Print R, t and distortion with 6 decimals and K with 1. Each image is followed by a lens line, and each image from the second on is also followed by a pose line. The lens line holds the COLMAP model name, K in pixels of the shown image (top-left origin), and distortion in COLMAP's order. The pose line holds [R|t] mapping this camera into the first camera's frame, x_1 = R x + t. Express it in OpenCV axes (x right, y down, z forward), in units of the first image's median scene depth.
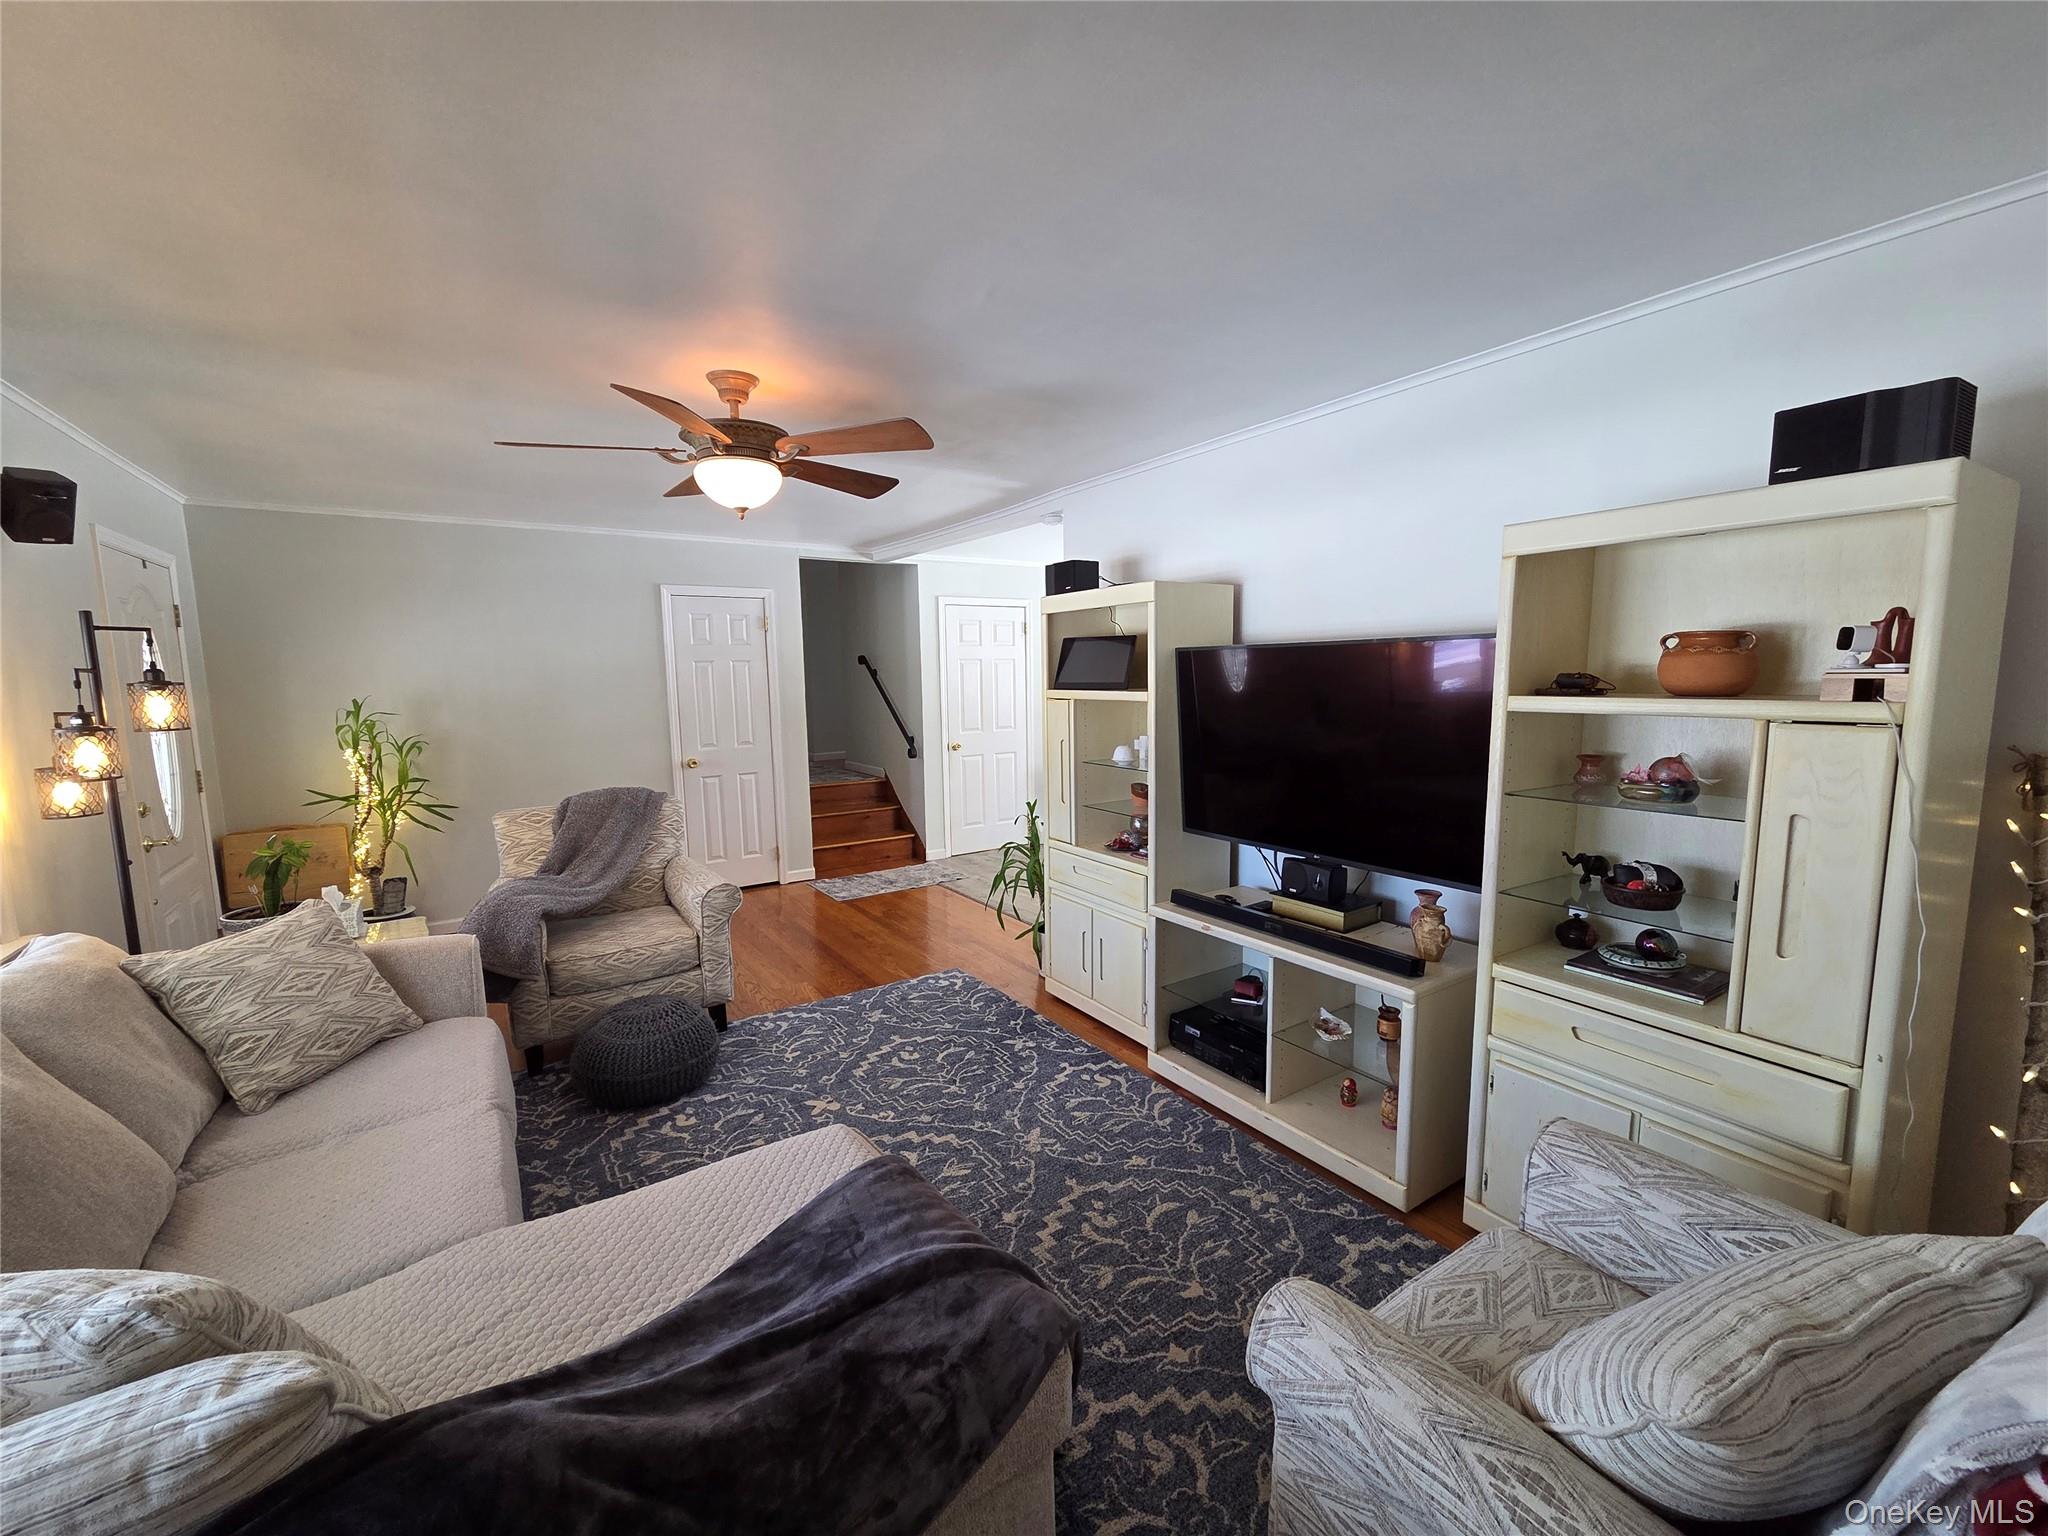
lens RADIAL K [[825.8, 0, 1015.4], [0, 825.8, 771.2], [0, 0, 1]] dist [0.004805, -0.000399]
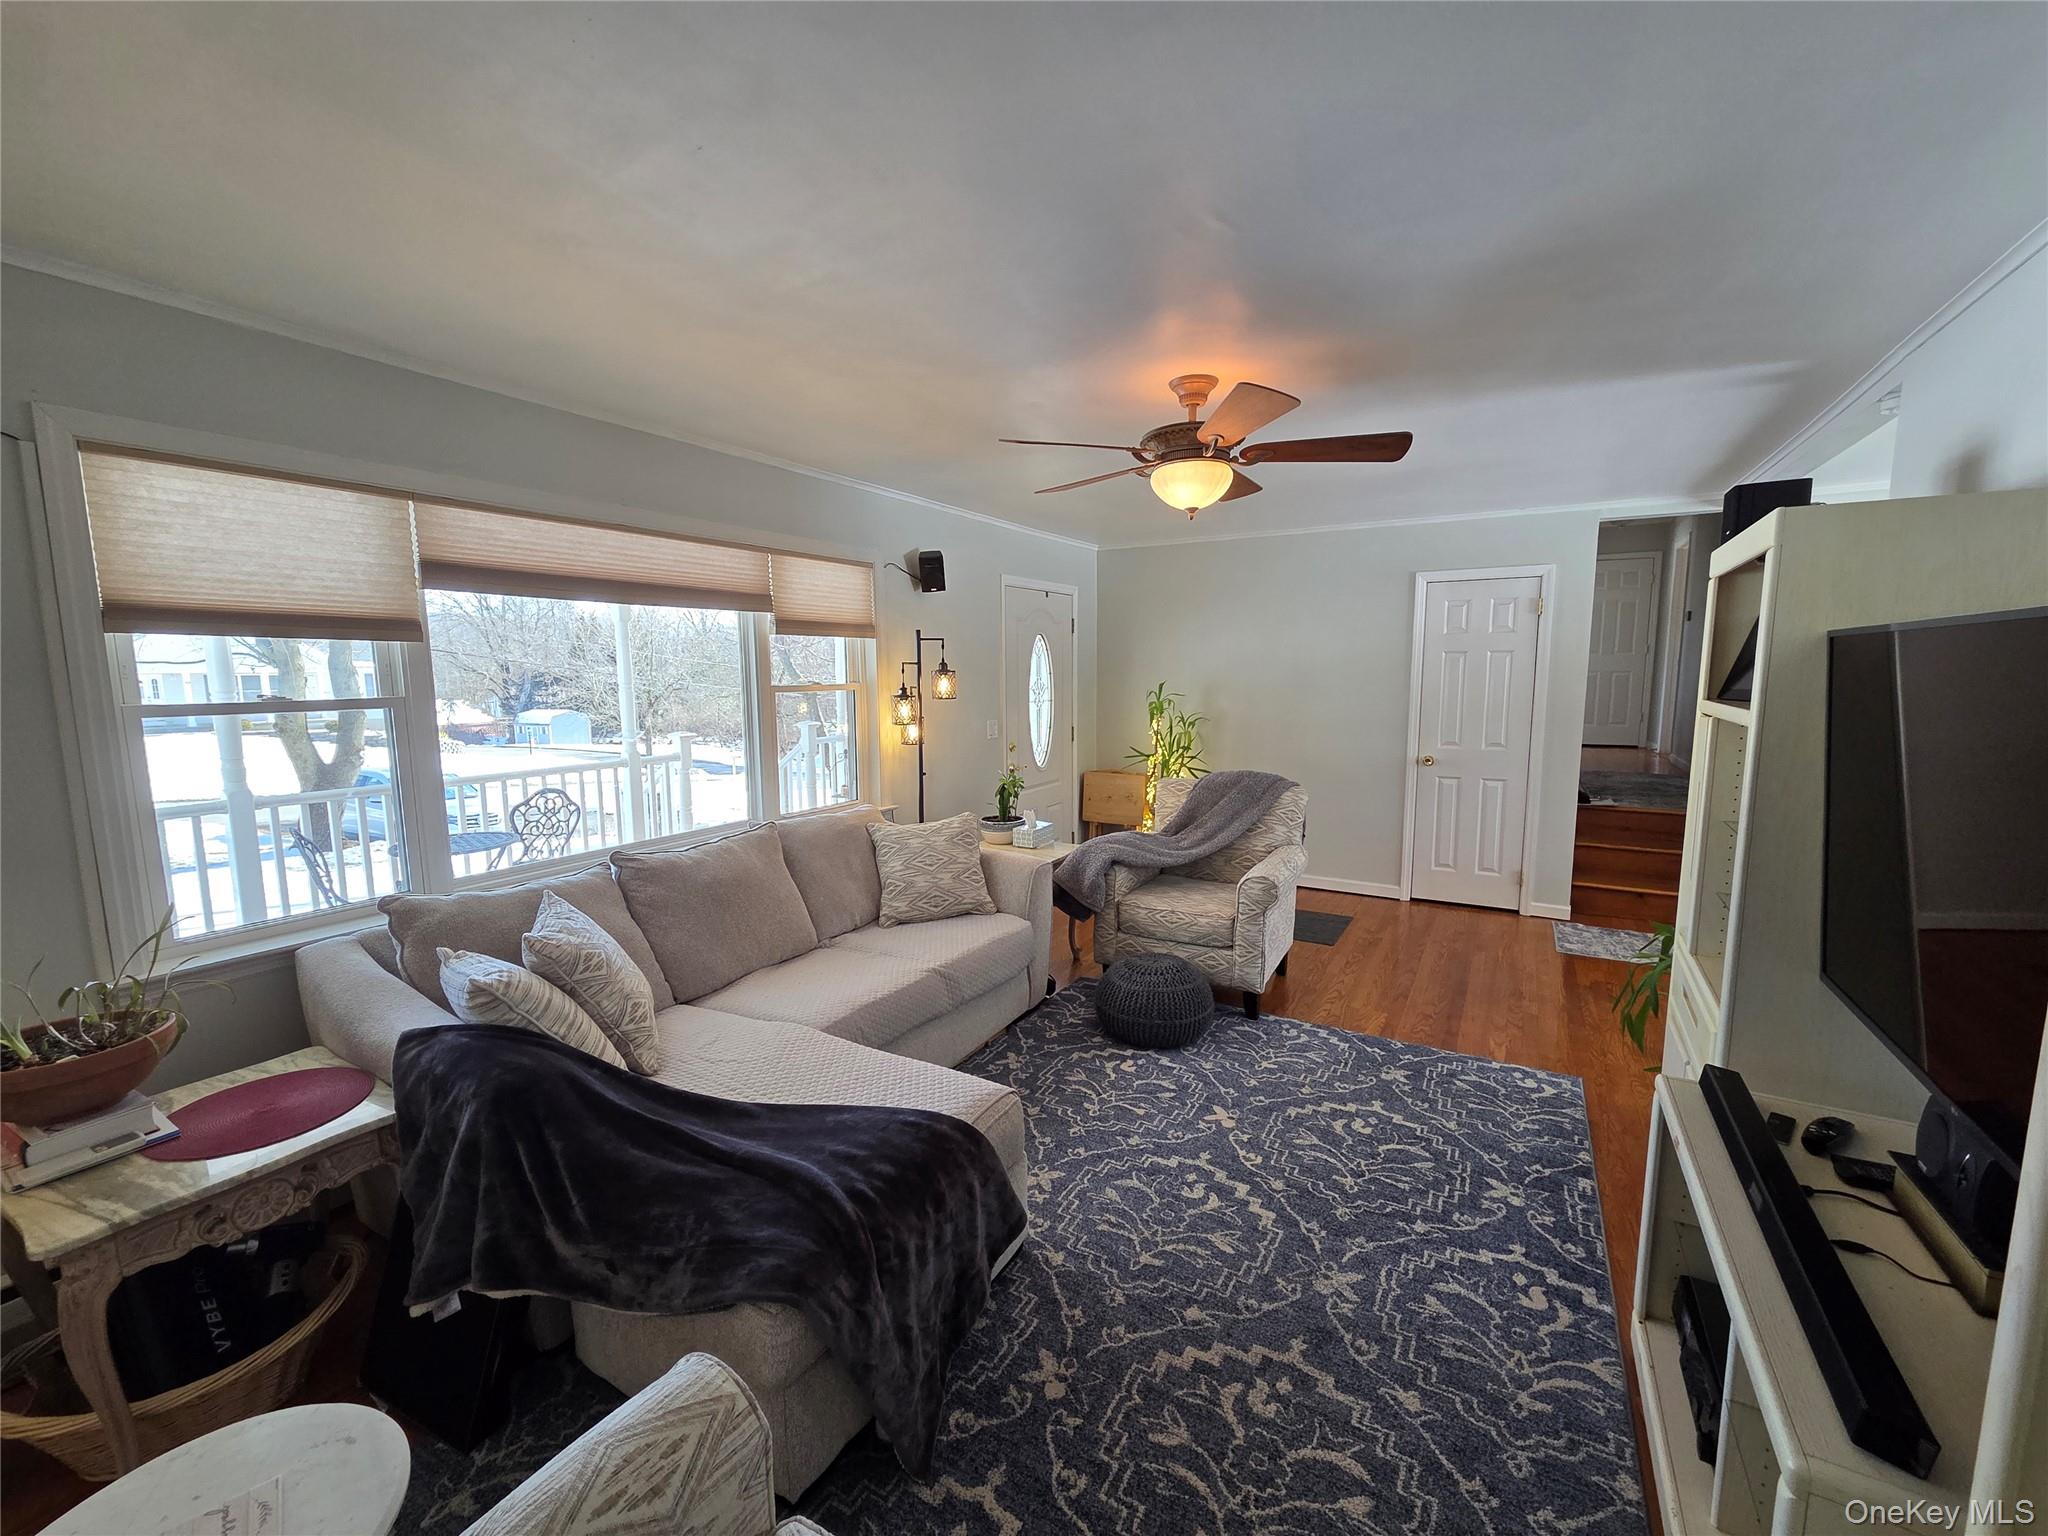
lens RADIAL K [[825.8, 0, 1031.7], [0, 825.8, 768.0], [0, 0, 1]] dist [0.004805, -0.000399]
pose [[0.454125, 0.120014, -0.882818, 0.482562], [-0.108713, 0.990946, 0.078791, -0.053577], [0.884281, 0.060193, 0.463060, 0.338757]]
